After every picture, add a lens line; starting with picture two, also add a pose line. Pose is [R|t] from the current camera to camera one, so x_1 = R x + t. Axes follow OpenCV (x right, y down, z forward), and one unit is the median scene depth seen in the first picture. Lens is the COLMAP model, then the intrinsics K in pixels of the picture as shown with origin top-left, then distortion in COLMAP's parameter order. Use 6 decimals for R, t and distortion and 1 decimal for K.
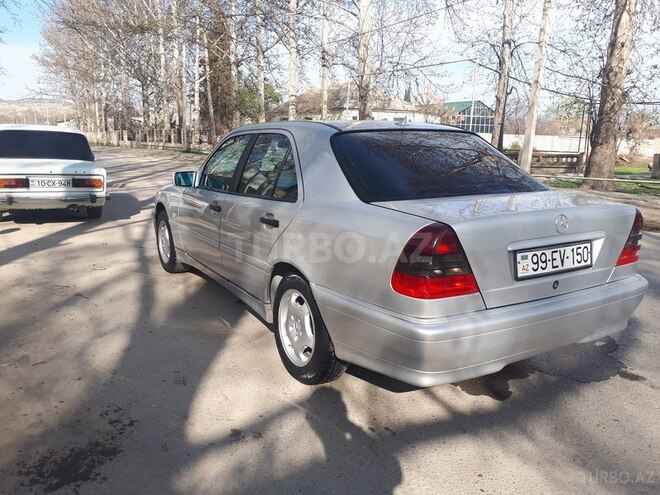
lens RADIAL K [[540.4, 0, 330.0], [0, 540.4, 247.5], [0, 0, 1]] dist [0.010242, 0.003868]
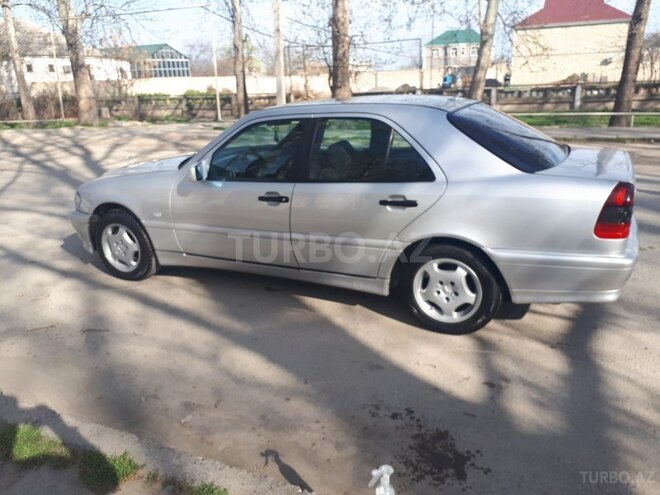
lens RADIAL K [[561.6, 0, 330.0], [0, 561.6, 232.9], [0, 0, 1]] dist [0.009722, 0.004778]
pose [[0.825865, -0.197549, 0.528131, -0.987736], [0.161039, 0.980244, 0.114839, -0.167025], [-0.540383, -0.009792, 0.841362, 0.155173]]
